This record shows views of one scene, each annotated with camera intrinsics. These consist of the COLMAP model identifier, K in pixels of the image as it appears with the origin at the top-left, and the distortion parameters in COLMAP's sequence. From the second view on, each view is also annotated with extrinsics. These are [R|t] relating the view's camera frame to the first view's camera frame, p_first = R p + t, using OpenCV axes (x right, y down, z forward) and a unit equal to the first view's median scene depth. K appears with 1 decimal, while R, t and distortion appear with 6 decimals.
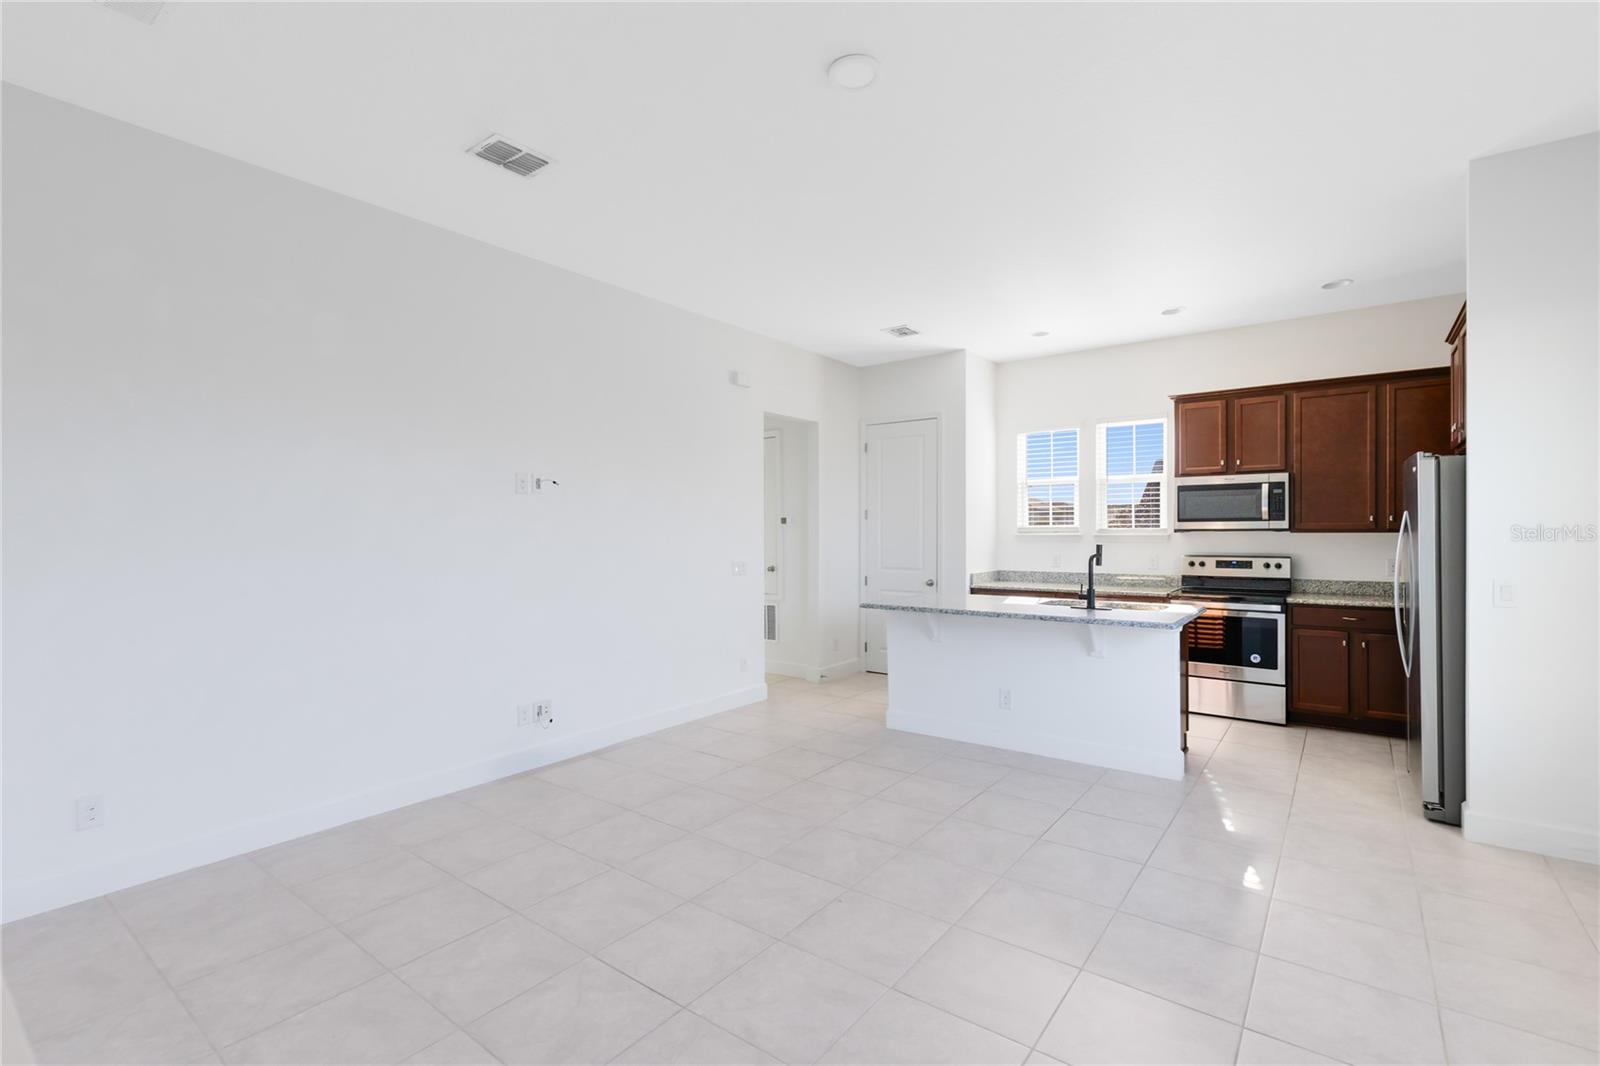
lens RADIAL K [[733.7, 0, 796.2], [0, 733.7, 536.7], [0, 0, 1]] dist [0.008074, -0.000883]
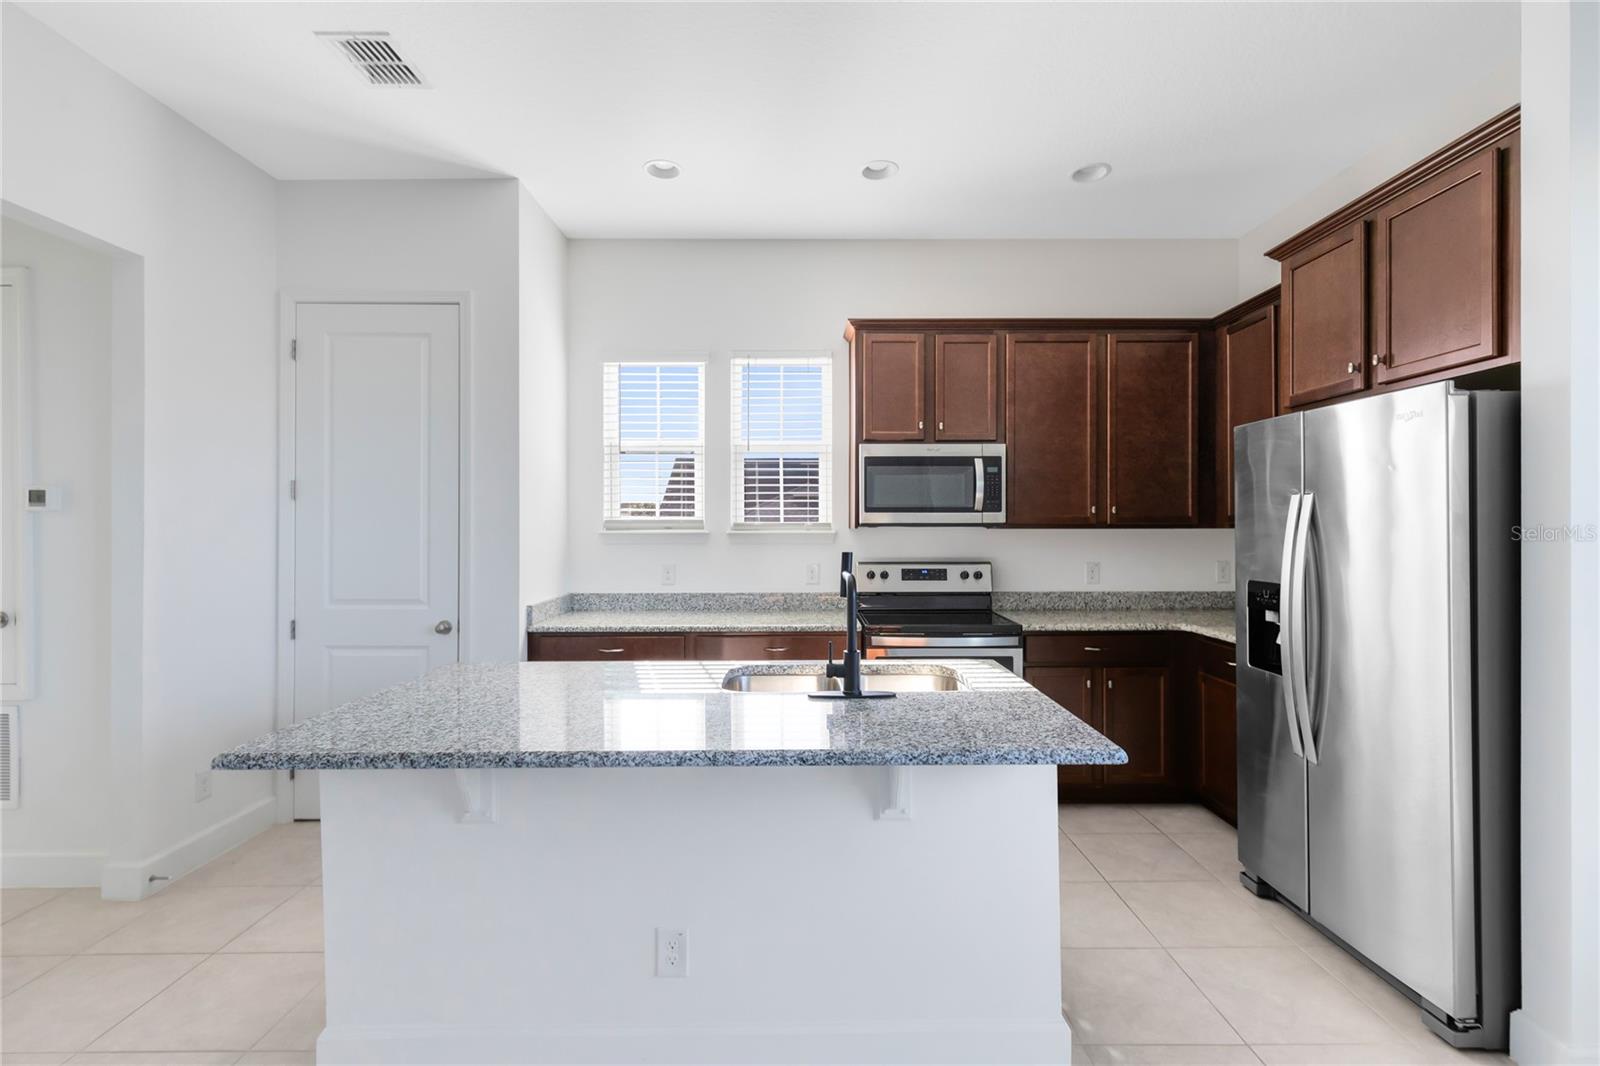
lens RADIAL K [[733.7, 0, 806.8], [0, 733.7, 526.1], [0, 0, 1]] dist [0.008074, -0.000883]
pose [[0.790261, 0.004200, 0.612756, 0.082942], [0.002739, 0.999942, -0.010387, -0.001227], [-0.612765, 0.009887, 0.790204, 0.531241]]
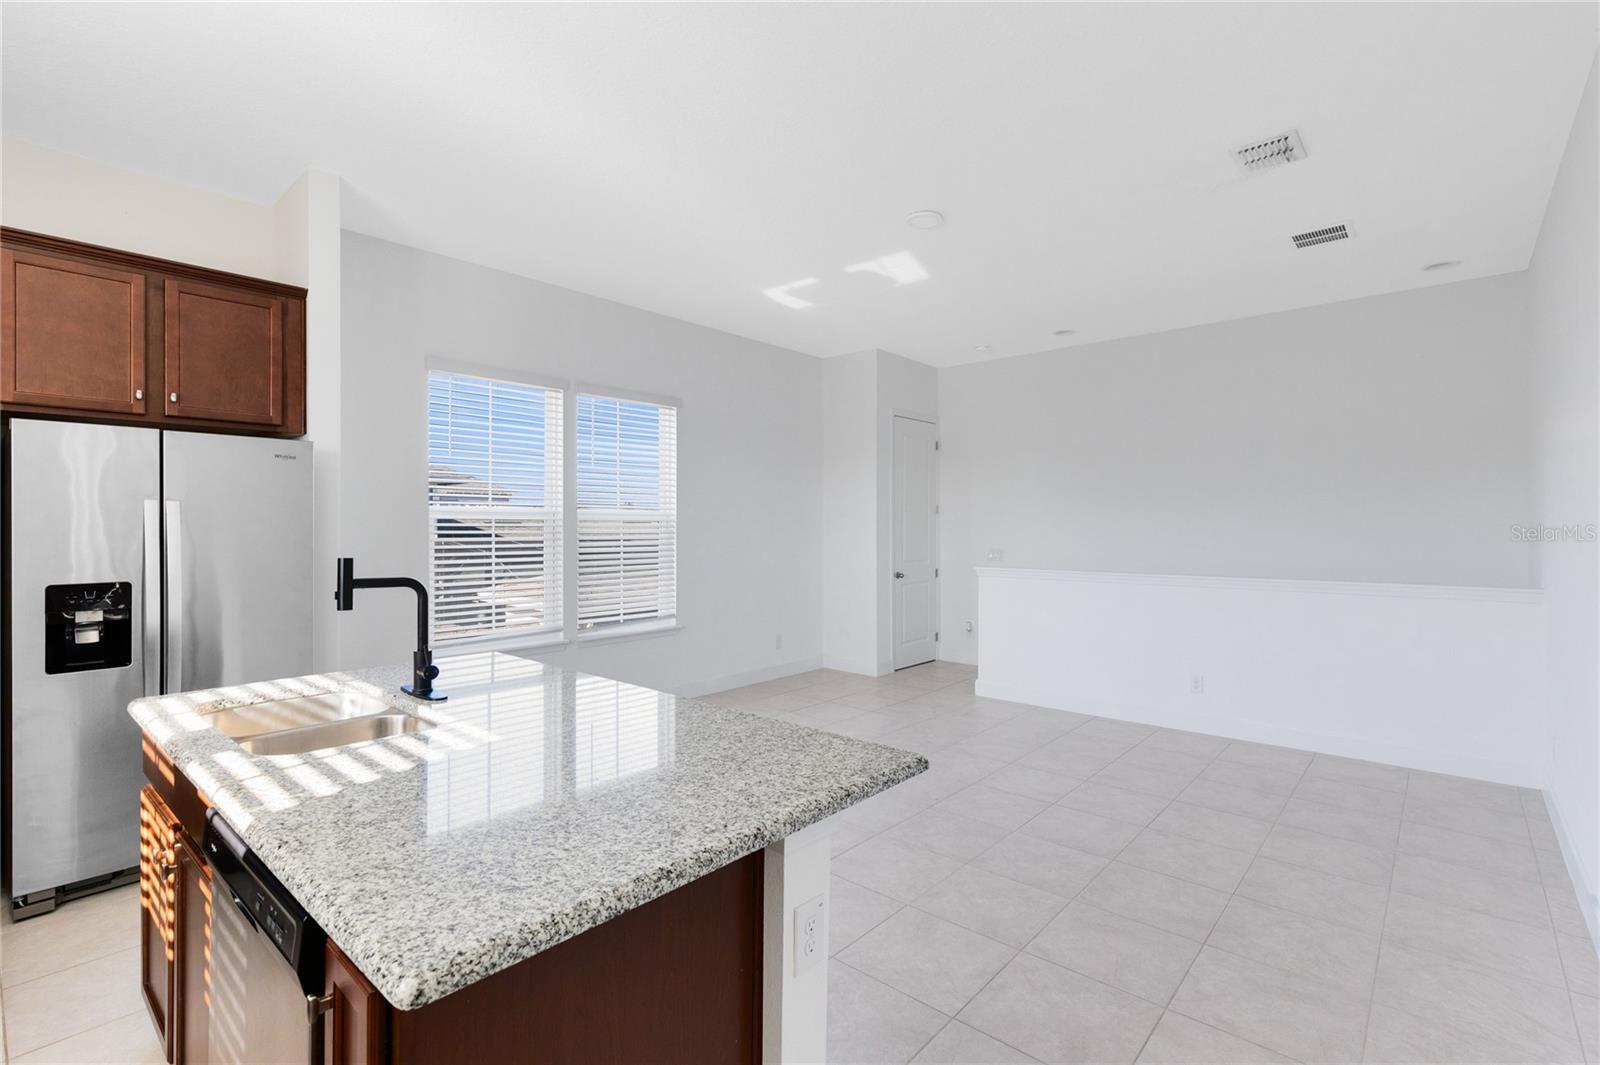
lens RADIAL K [[733.7, 0, 813.7], [0, 733.7, 508.3], [0, 0, 1]] dist [0.008074, -0.000883]
pose [[-0.998204, 0.003206, 0.059814, 0.099565], [0.002393, 0.999904, -0.013659, -0.010093], [-0.059852, -0.013491, -0.998116, 1.163698]]
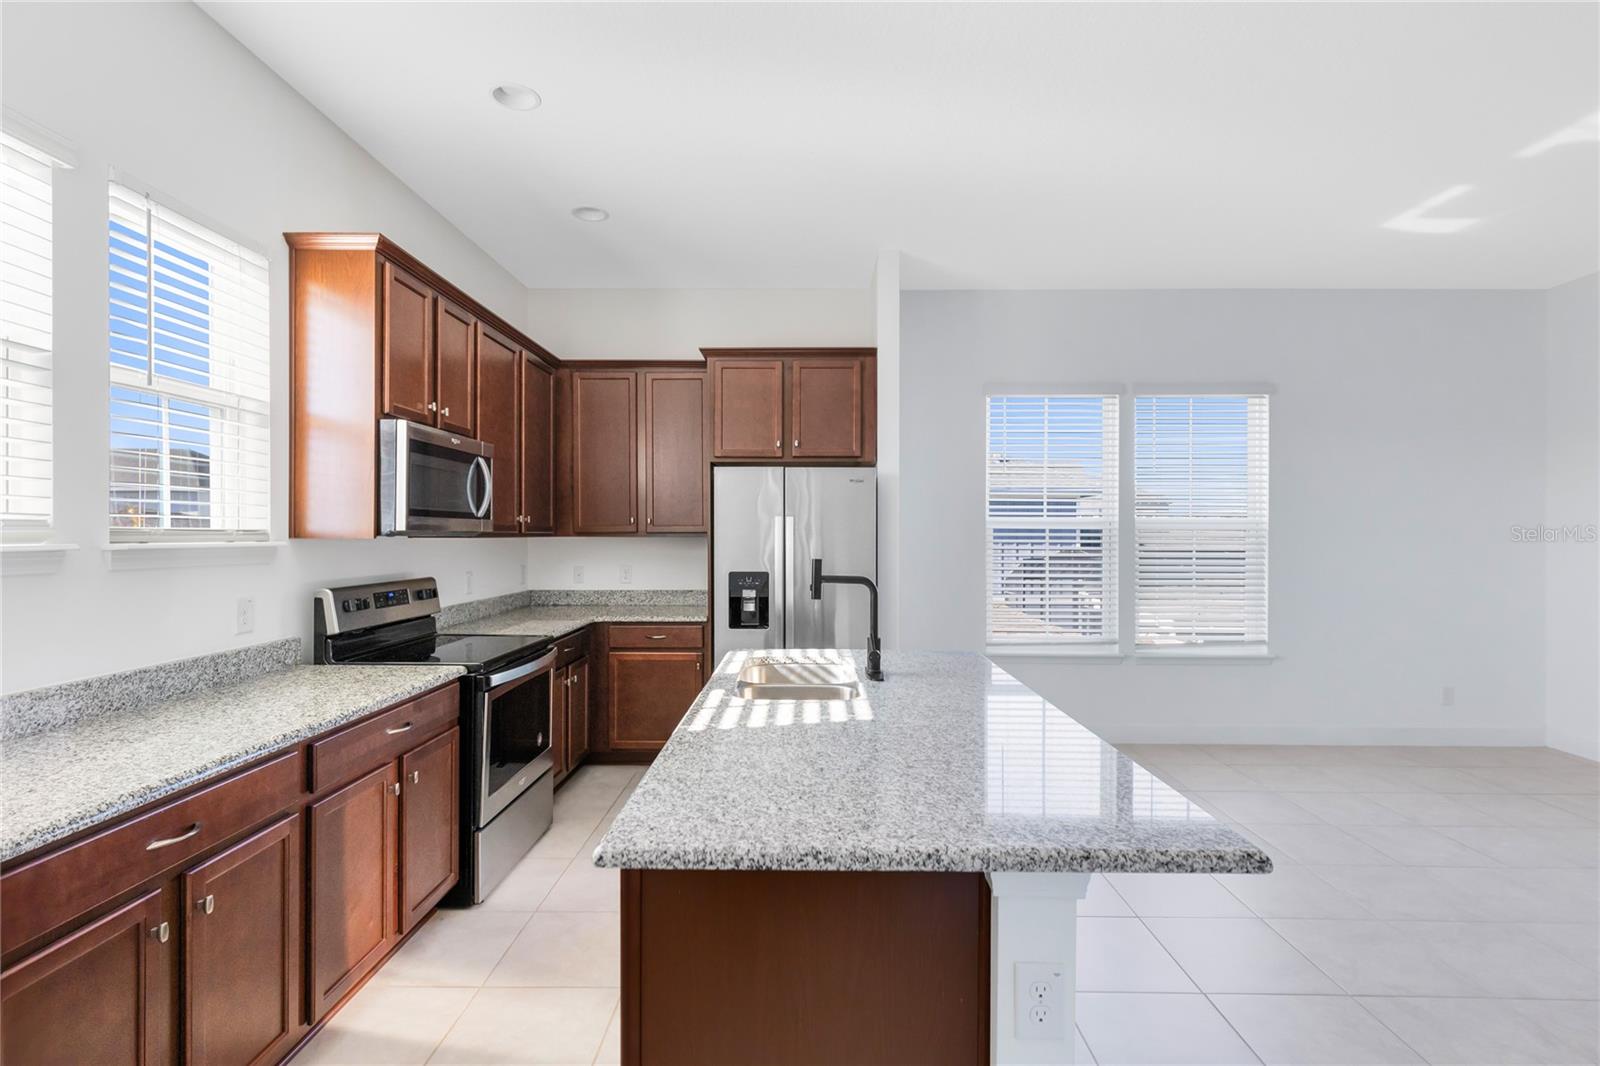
lens RADIAL K [[733.7, 0, 810.1], [0, 733.7, 526.4], [0, 0, 1]] dist [0.008074, -0.000883]
pose [[-0.605407, 0.008406, 0.795872, -0.011445], [0.006114, 0.999964, -0.005911, -0.009214], [-0.795893, 0.001288, -0.605437, 1.103510]]
